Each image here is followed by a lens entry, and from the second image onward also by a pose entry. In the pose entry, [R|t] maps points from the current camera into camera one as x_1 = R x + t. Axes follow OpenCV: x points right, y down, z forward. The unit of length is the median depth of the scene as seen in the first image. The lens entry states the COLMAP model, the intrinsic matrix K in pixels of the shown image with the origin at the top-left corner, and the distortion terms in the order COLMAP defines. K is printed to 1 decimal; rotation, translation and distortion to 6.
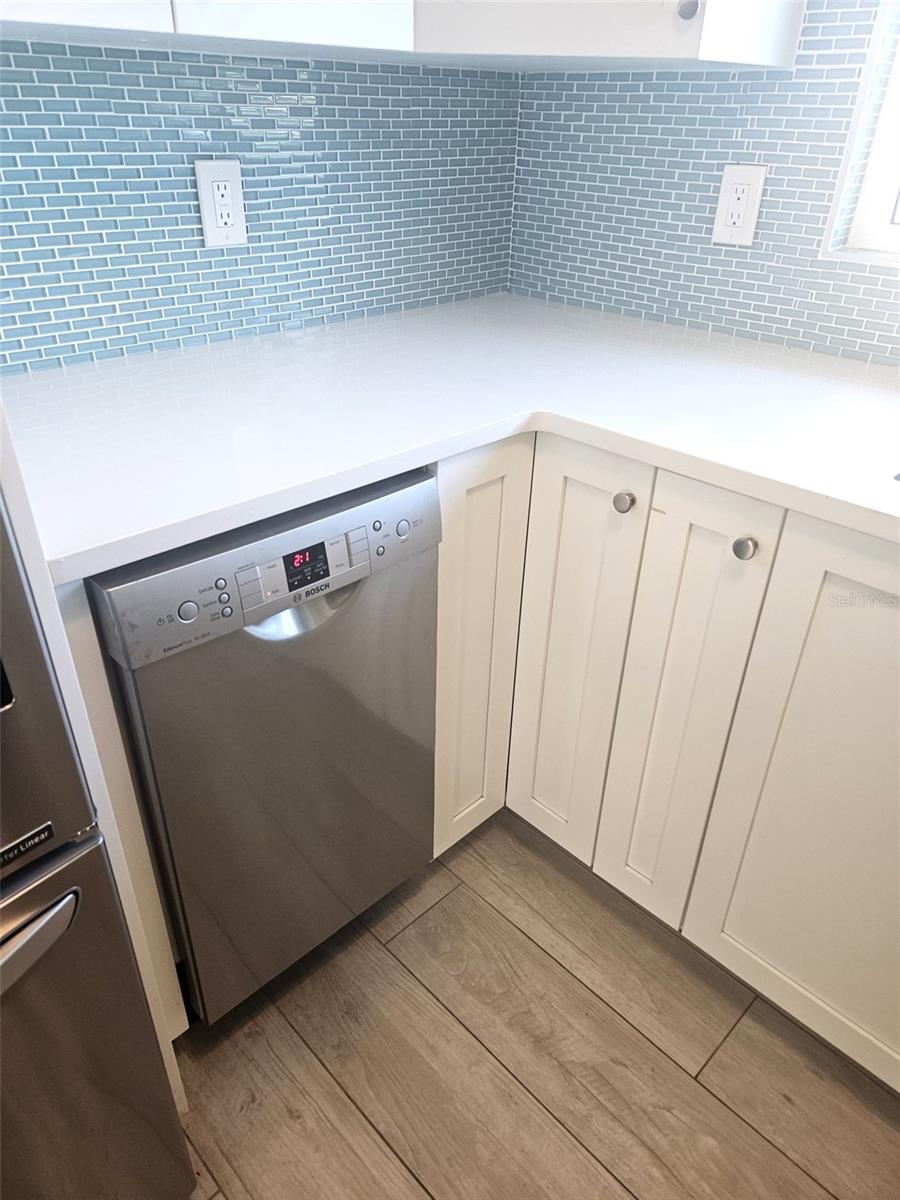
lens RADIAL K [[819.1, 0, 451.5], [0, 819.1, 607.3], [0, 0, 1]] dist [0.023664, -0.000700]
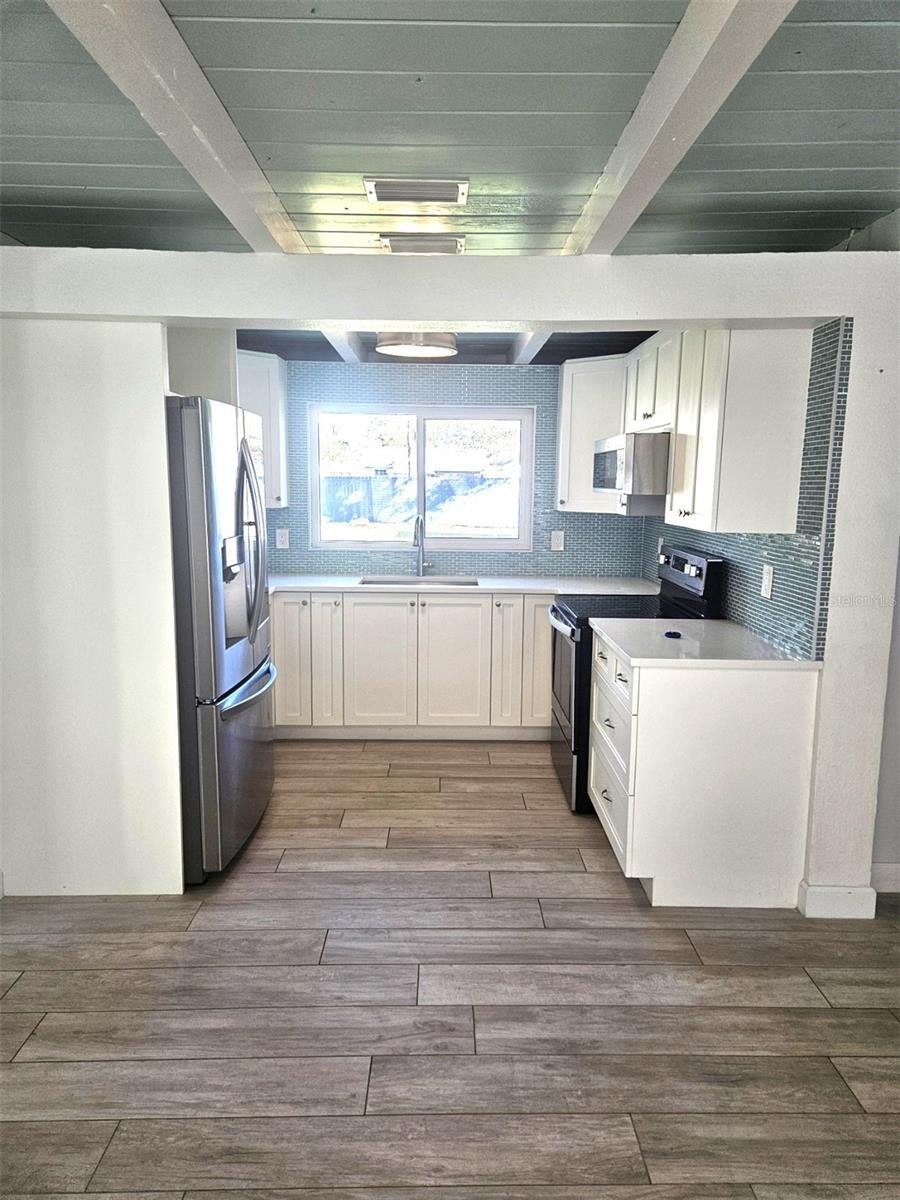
lens RADIAL K [[803.8, 0, 464.0], [0, 803.8, 599.4], [0, 0, 1]] dist [0.075390, -0.052699]
pose [[0.679623, -0.115936, 0.724342, -2.042910], [0.379312, 0.900718, -0.211728, 0.955181], [-0.627882, 0.418647, 0.656125, -2.031780]]
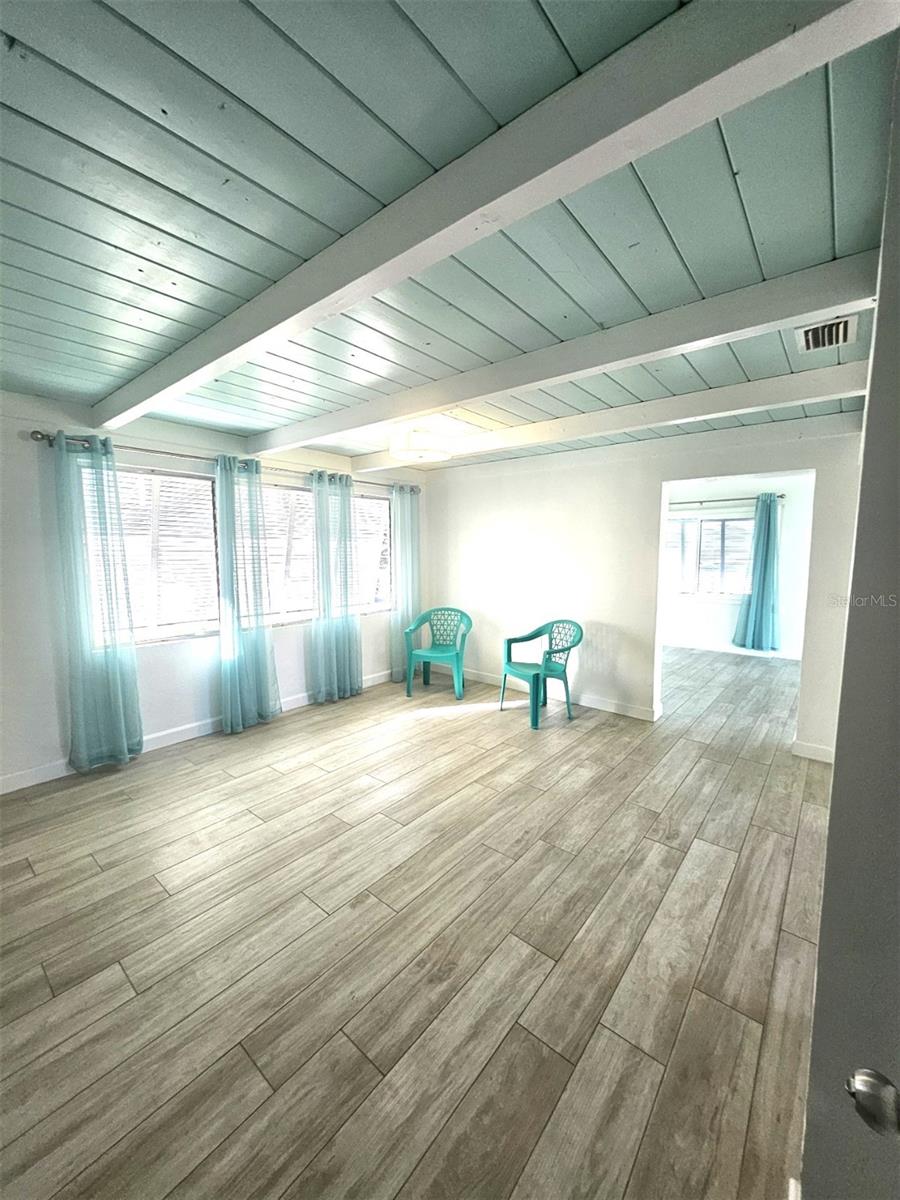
lens RADIAL K [[475.8, 0, 462.6], [0, 475.8, 589.5], [0, 0, 1]] dist [0.000187, 0.000625]
pose [[0.117692, 0.068541, -0.990682, 1.035331], [-0.514642, 0.857403, -0.001819, 0.987354], [0.849289, 0.510060, 0.136184, -1.907967]]
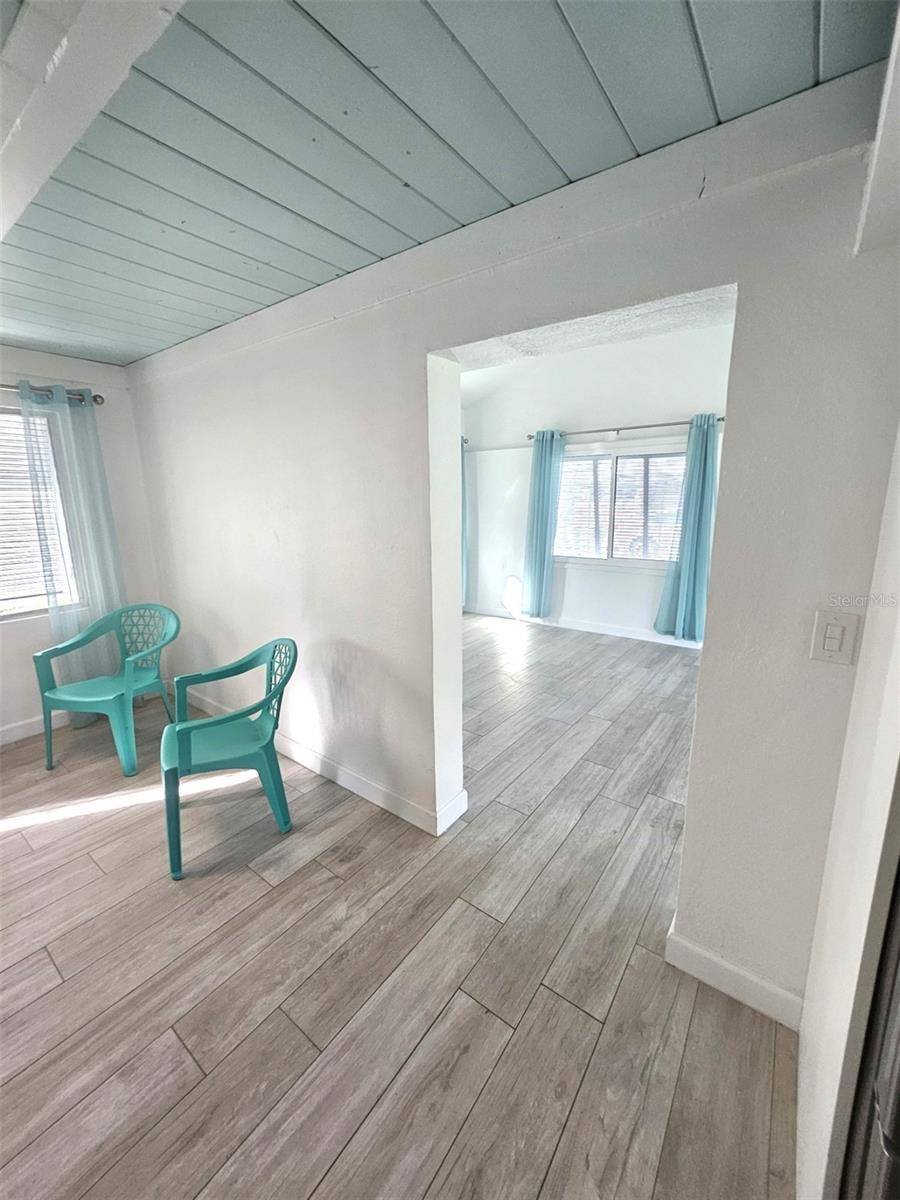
lens RADIAL K [[475.8, 0, 462.6], [0, 475.8, 589.5], [0, 0, 1]] dist [0.000187, 0.000625]
pose [[0.171128, 0.174675, -0.969641, -0.507482], [-0.504838, 0.860691, 0.065951, 0.125499], [0.846081, 0.478226, 0.235471, -0.595272]]
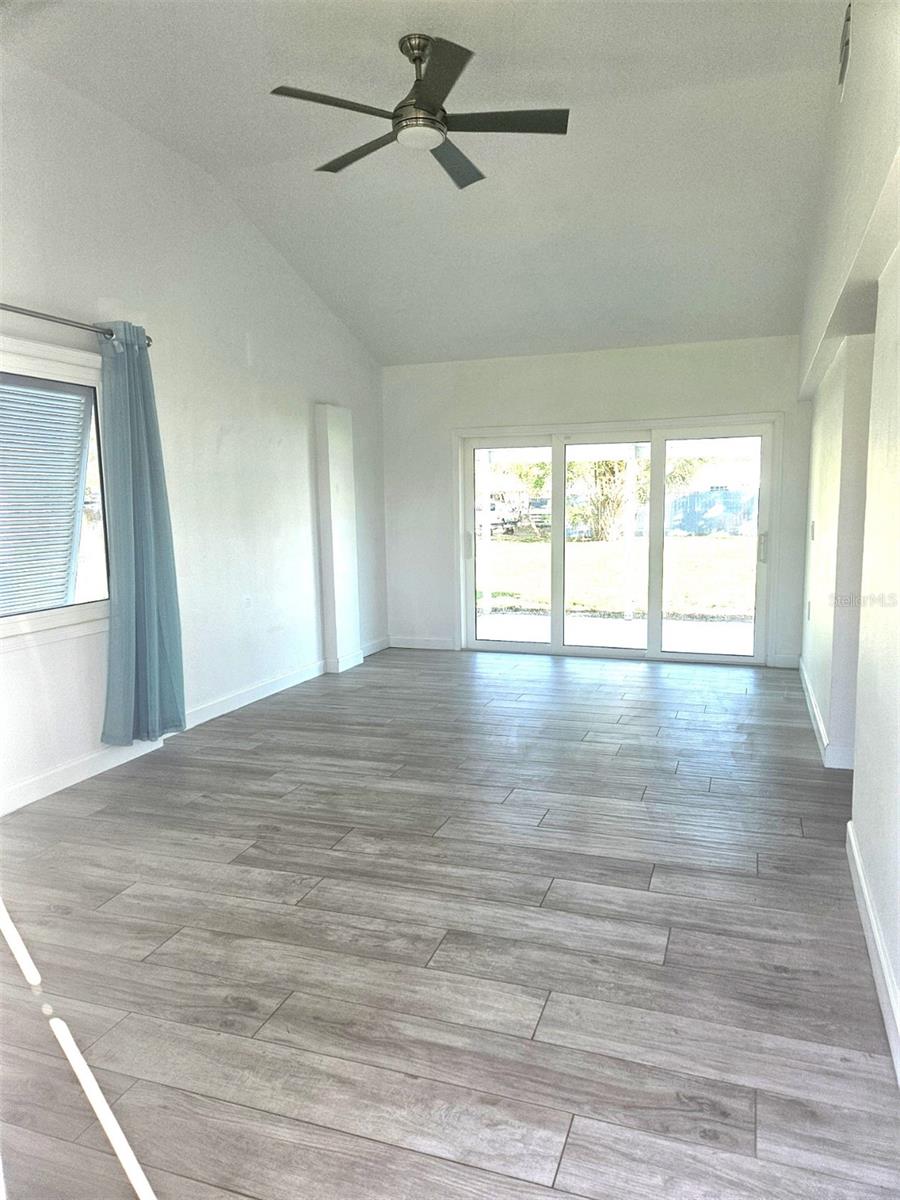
lens RADIAL K [[803.8, 0, 464.0], [0, 803.8, 599.4], [0, 0, 1]] dist [0.075390, -0.052699]
pose [[0.895107, -0.086181, 0.437442, -4.357048], [0.258297, 0.899954, -0.351235, 0.915129], [-0.363408, 0.427383, 0.827815, -1.713113]]
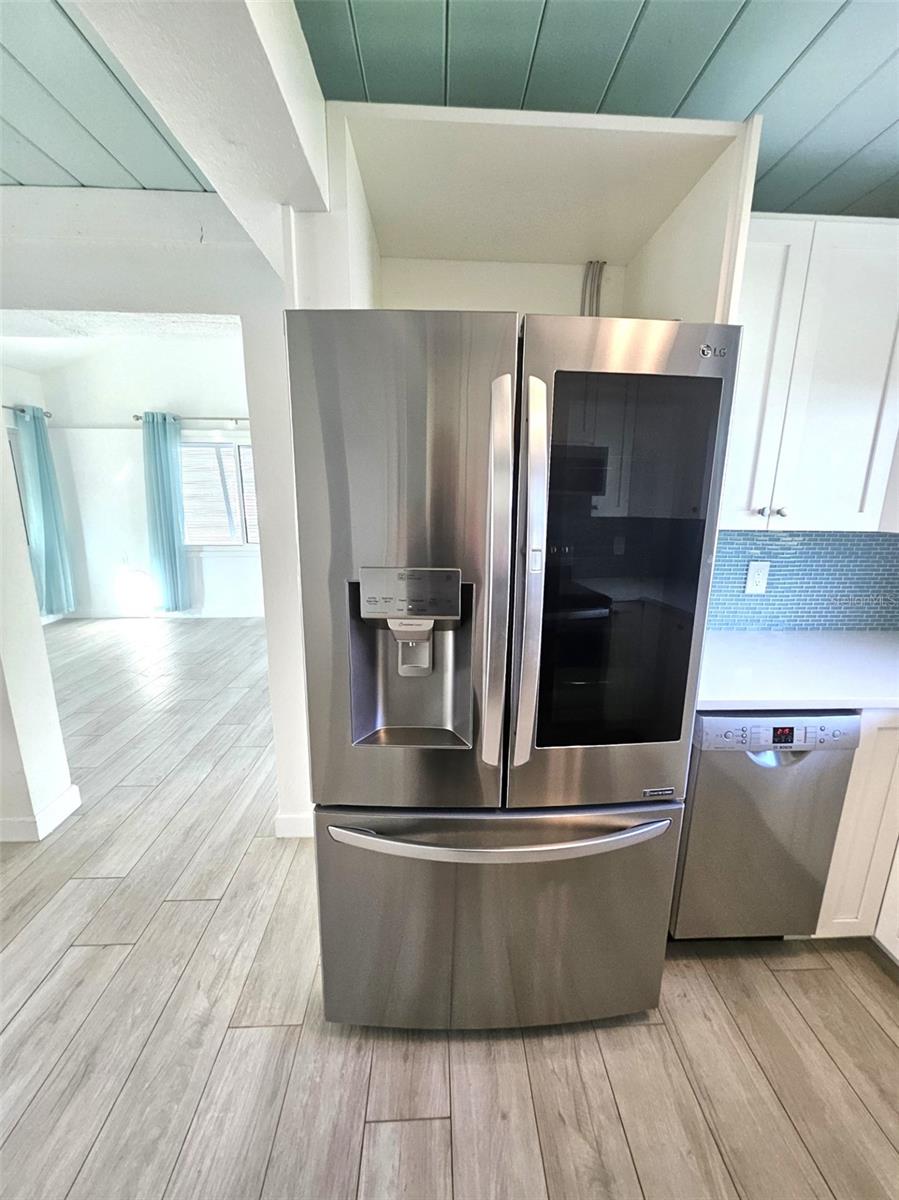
lens RADIAL K [[470.8, 0, 460.8], [0, 470.8, 591.3], [0, 0, 1]] dist [0.000019, 0.000068]
pose [[0.749391, 0.132081, -0.648821, -0.040832], [-0.341789, 0.916421, -0.208212, 0.132184], [0.567092, 0.377791, 0.731902, -0.510579]]
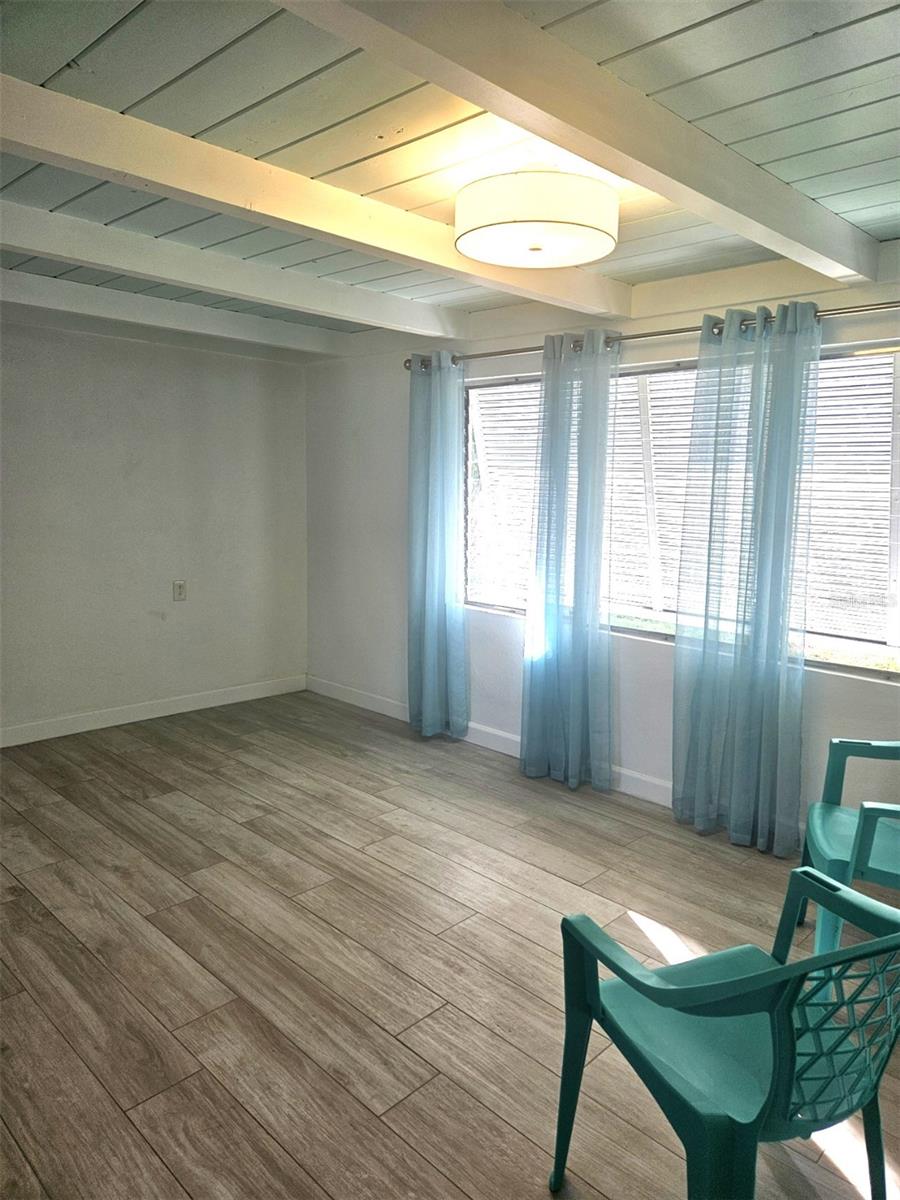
lens RADIAL K [[803.8, 0, 464.0], [0, 803.8, 599.4], [0, 0, 1]] dist [0.075390, -0.052699]
pose [[-0.999087, -0.031499, -0.028851, -1.810240], [-0.042662, 0.769340, 0.637414, -0.176116], [0.002118, 0.638063, -0.769981, -0.104501]]
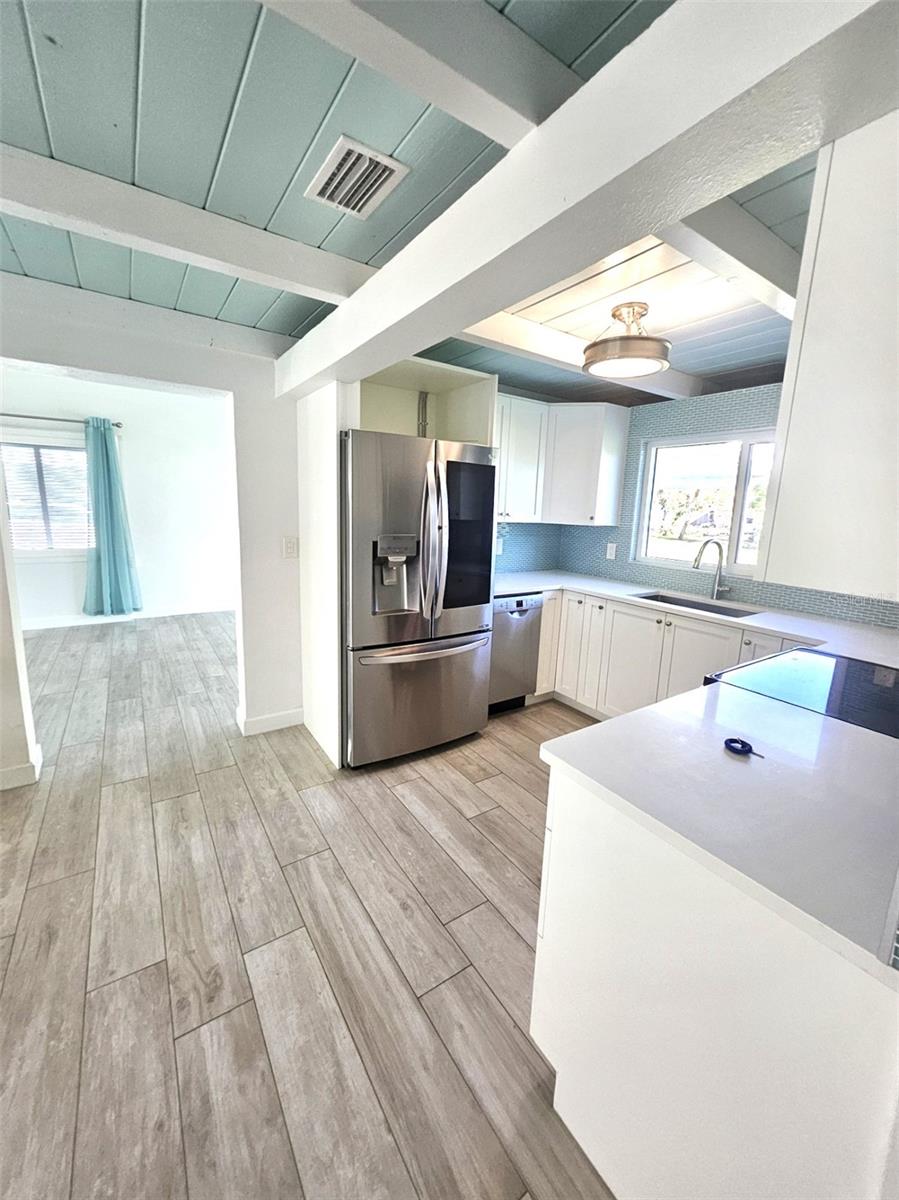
lens RADIAL K [[471.6, 0, 457.6], [0, 471.6, 589.6], [0, 0, 1]] dist [0.000893, -0.000102]
pose [[0.985825, 0.048078, -0.160740, -0.063995], [-0.102943, 0.929856, -0.353230, 0.853600], [0.132482, 0.364770, 0.921624, -1.703820]]
